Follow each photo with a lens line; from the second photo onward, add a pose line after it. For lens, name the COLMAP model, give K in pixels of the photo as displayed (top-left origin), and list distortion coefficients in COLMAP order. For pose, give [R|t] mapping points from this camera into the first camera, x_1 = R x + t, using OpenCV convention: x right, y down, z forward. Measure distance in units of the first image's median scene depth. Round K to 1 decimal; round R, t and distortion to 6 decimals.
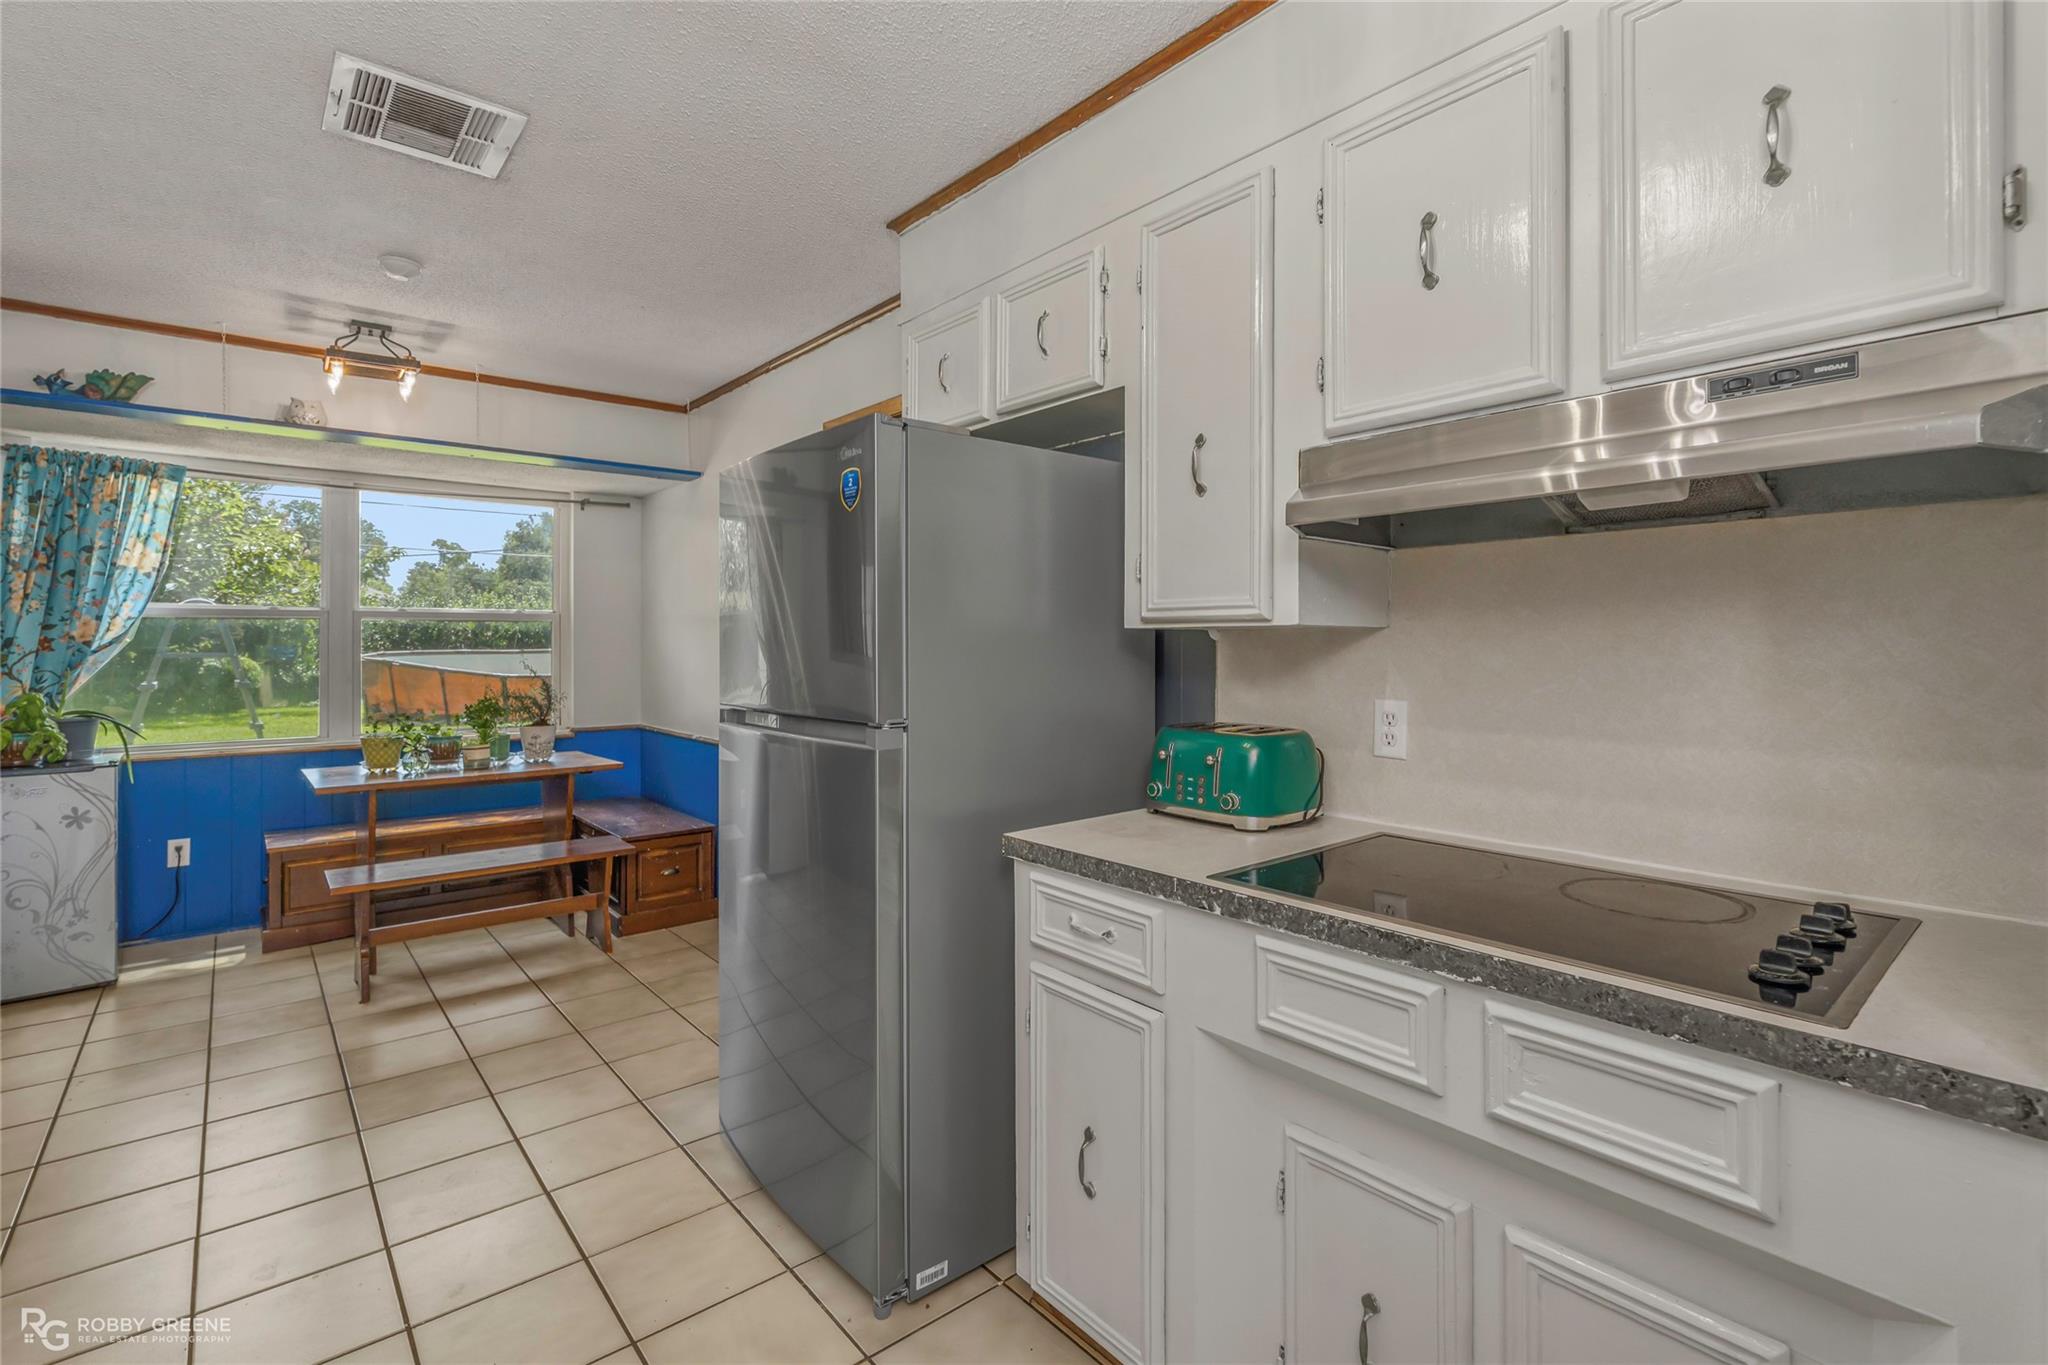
lens RADIAL K [[931.8, 0, 1023.8], [0, 931.8, 639.0], [0, 0, 1]] dist [-0.001897, 0.000228]
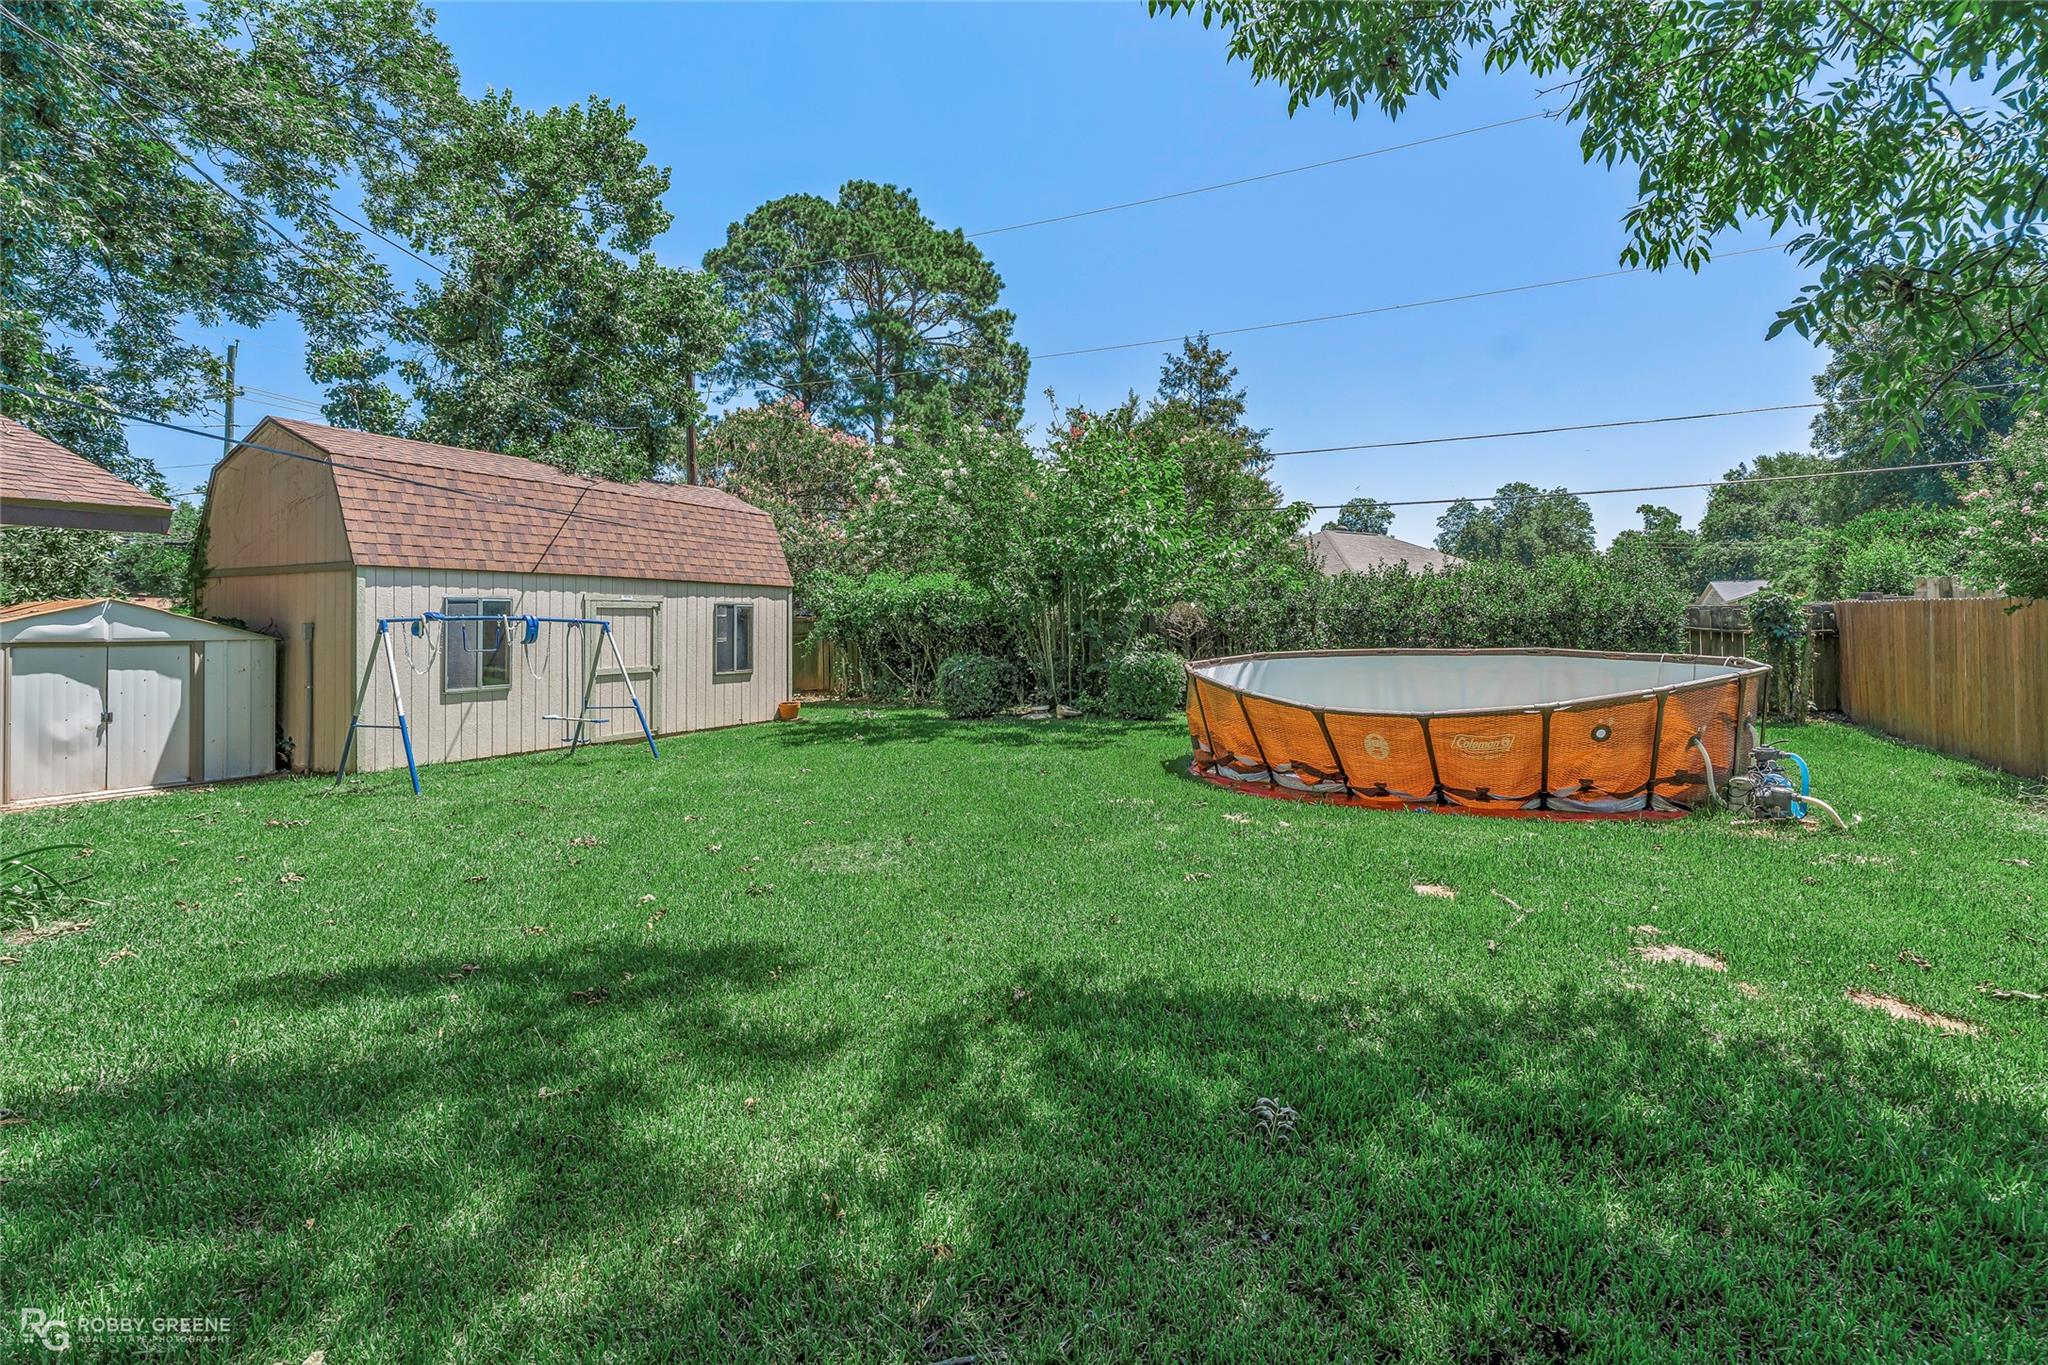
lens RADIAL K [[964.2, 0, 1042.2], [0, 964.2, 603.7], [0, 0, 1]] dist [-0.003133, 0.000549]
pose [[0.412369, -0.020108, -0.910795, -0.420161], [0.012109, 0.999789, -0.016591, -0.056010], [0.910936, -0.004187, 0.412526, 2.358736]]
